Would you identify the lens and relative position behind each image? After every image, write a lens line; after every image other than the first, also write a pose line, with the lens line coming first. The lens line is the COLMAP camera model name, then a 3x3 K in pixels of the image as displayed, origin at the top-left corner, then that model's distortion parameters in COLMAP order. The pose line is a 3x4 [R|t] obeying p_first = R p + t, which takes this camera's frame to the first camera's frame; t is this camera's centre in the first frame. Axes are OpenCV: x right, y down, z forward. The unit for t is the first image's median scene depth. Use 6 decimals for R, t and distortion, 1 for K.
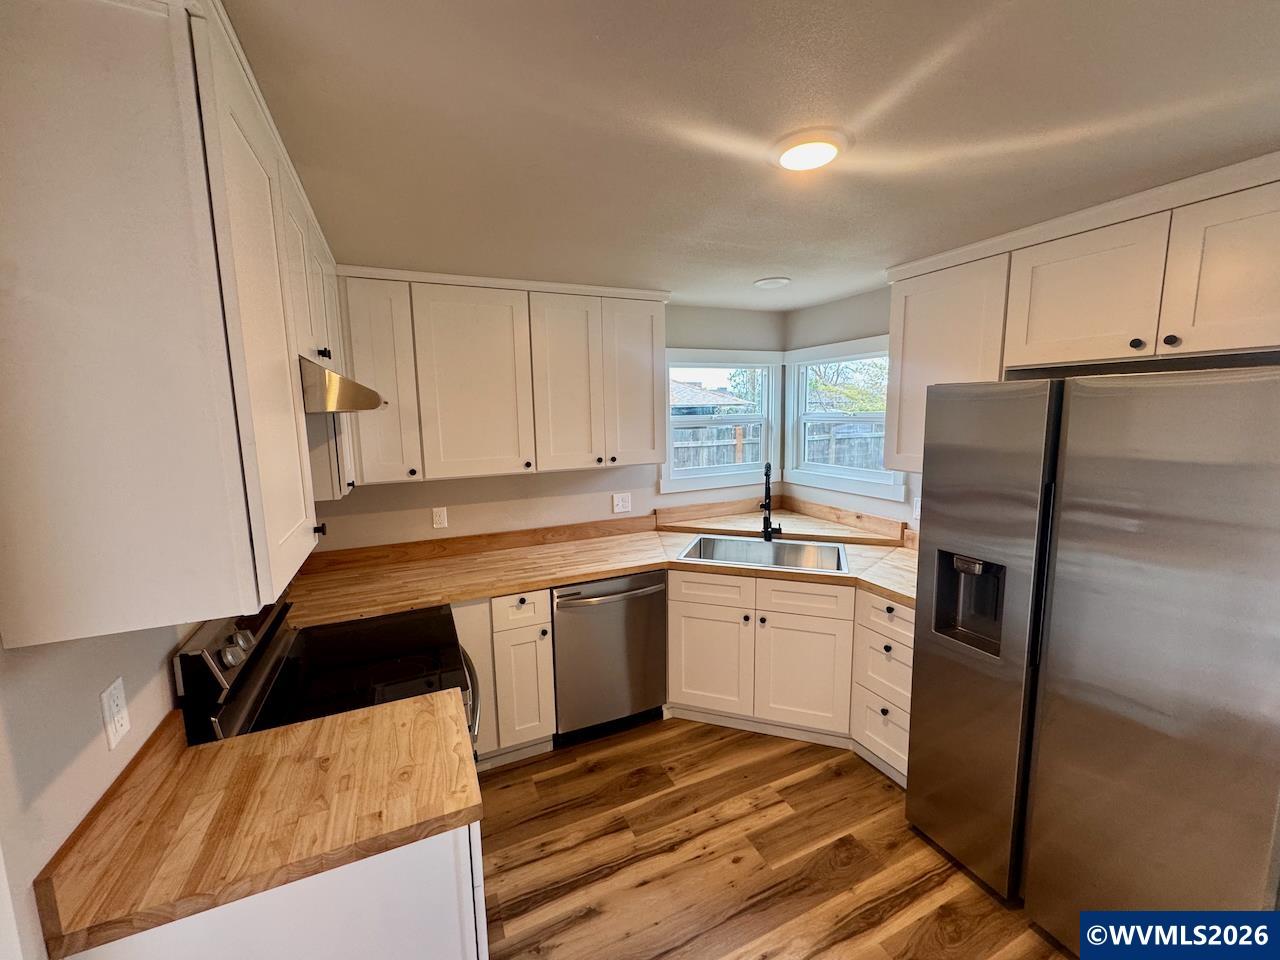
lens RADIAL K [[512.5, 0, 639.5], [0, 512.5, 478.0], [0, 0, 1]] dist [-0.002142, 0.000577]
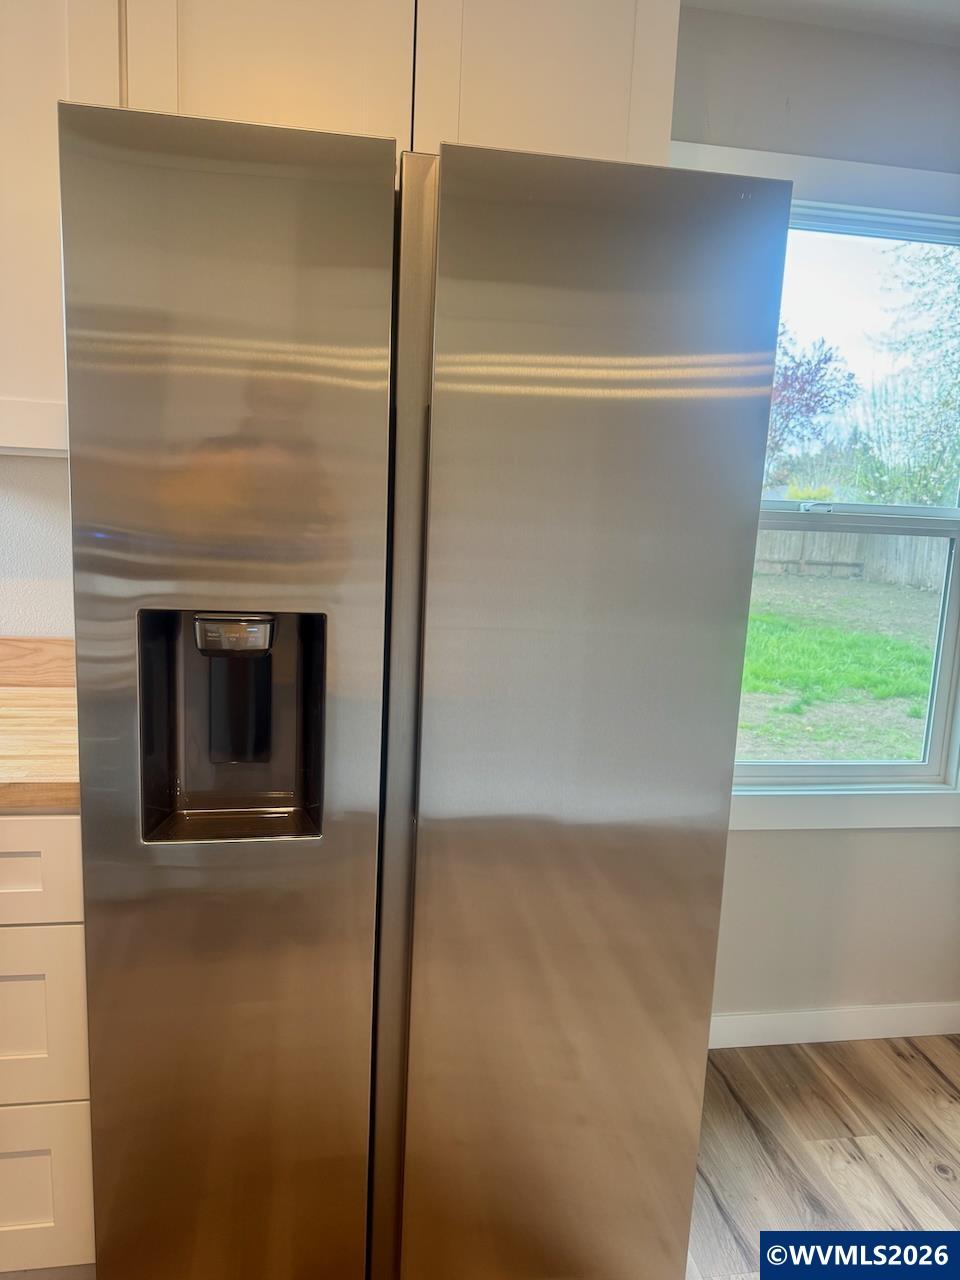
lens RADIAL K [[931.3, 0, 480.0], [0, 931.3, 640.0], [0, 0, 1]] dist [0.007276, 0.002653]
pose [[0.284285, -0.129902, 0.949899, 0.028112], [0.079596, 0.990556, 0.111641, 0.075929], [-0.955430, 0.043870, 0.291939, 0.420680]]
